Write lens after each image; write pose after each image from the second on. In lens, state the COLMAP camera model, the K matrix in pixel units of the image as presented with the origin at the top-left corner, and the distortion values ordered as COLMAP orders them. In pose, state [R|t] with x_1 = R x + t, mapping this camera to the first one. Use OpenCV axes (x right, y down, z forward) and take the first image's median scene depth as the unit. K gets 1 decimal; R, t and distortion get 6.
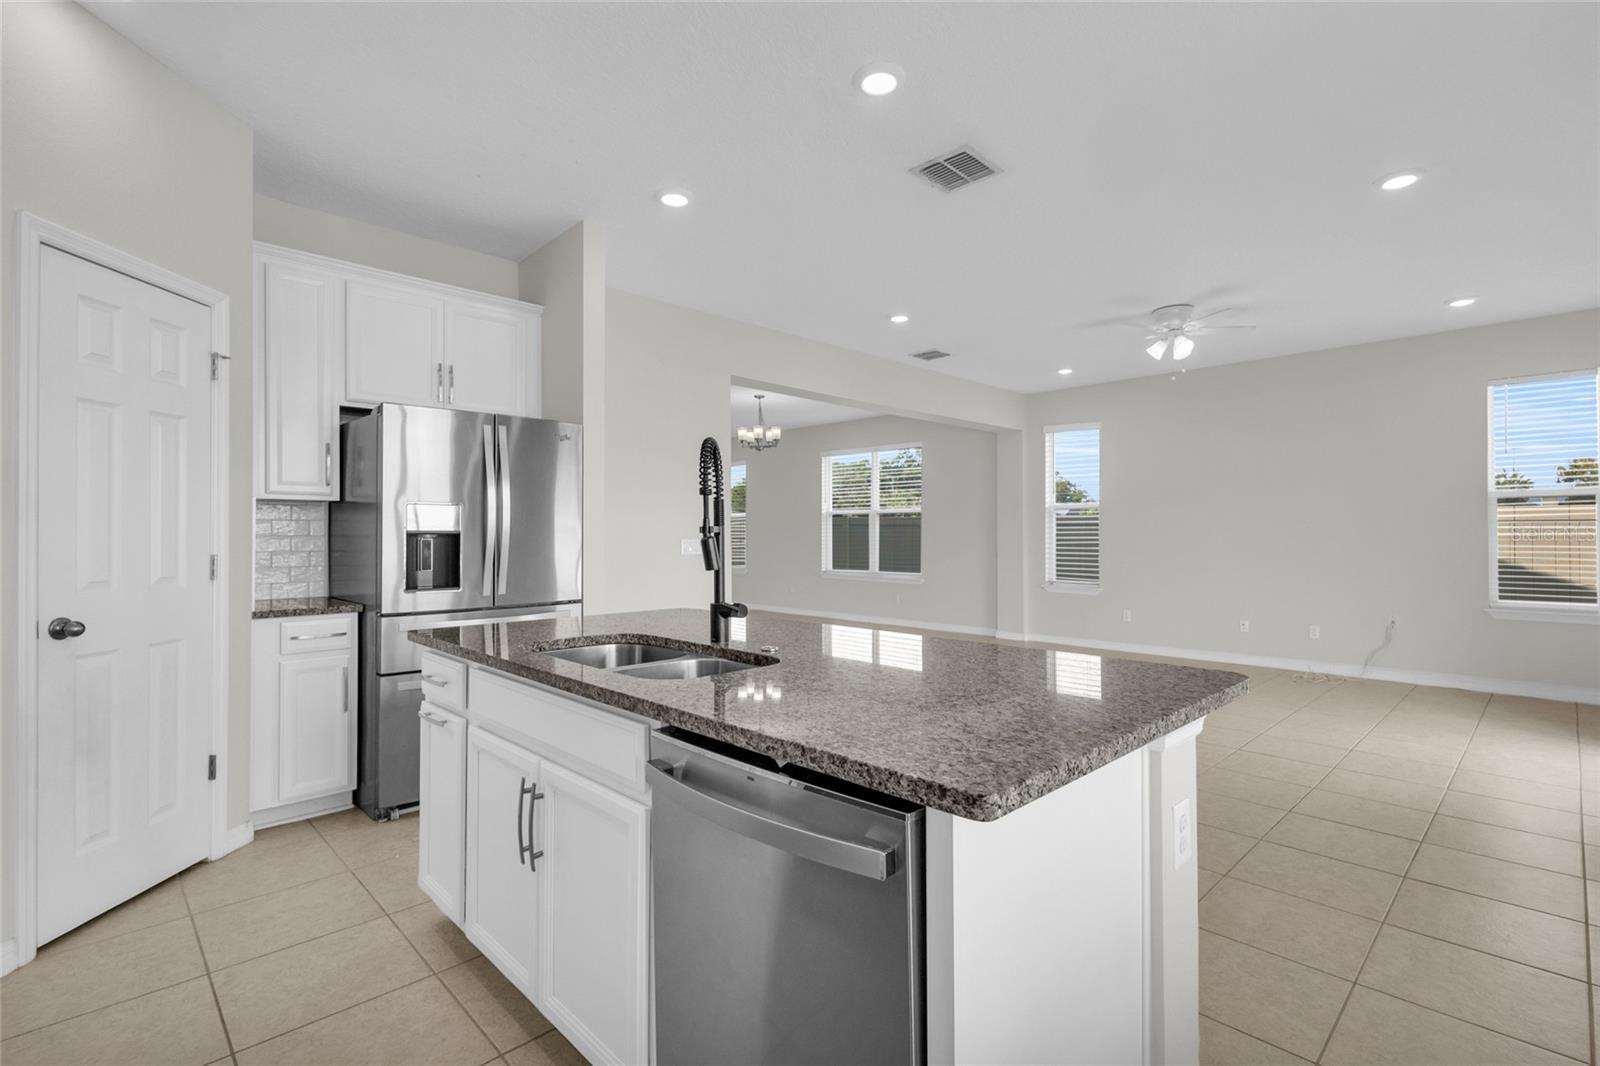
lens RADIAL K [[741.7, 0, 803.7], [0, 741.7, 521.7], [0, 0, 1]] dist [0.009100, -0.001909]
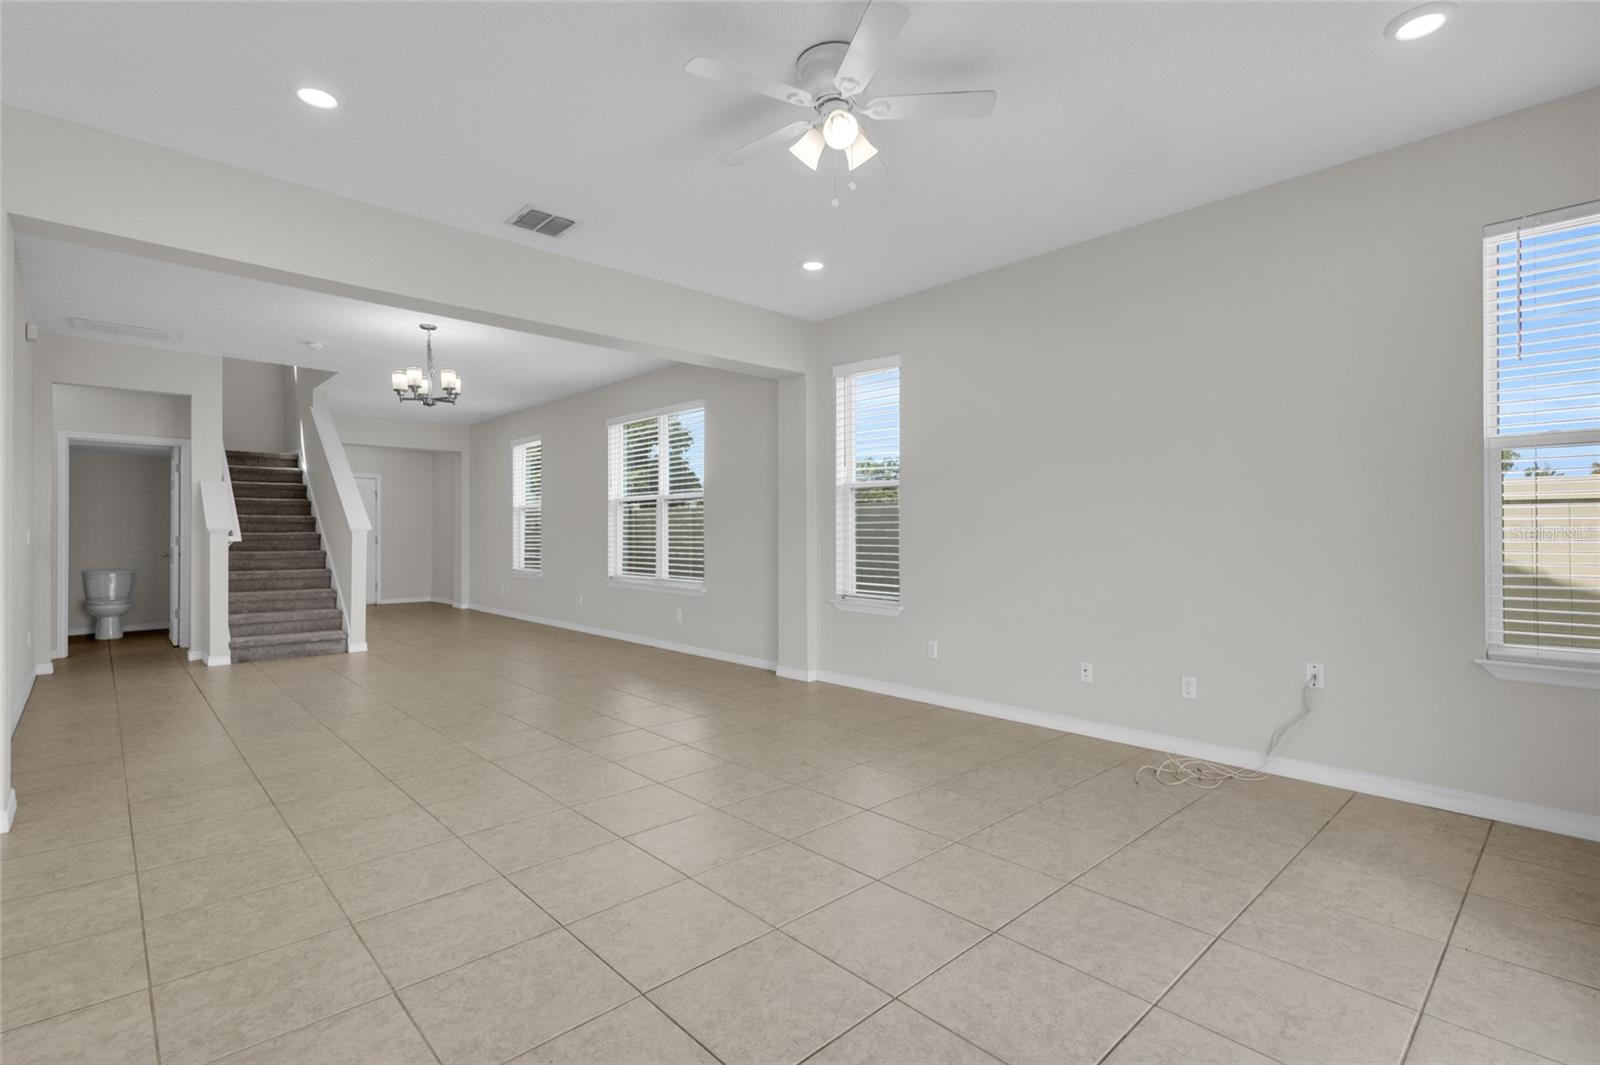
lens RADIAL K [[742.9, 0, 798.2], [0, 742.9, 520.3], [0, 0, 1]] dist [0.008945, -0.004386]
pose [[0.999646, -0.000725, -0.026585, 0.319638], [0.000722, 1.000000, -0.000107, 0.013094], [0.026585, 0.000088, 0.999647, 0.329287]]
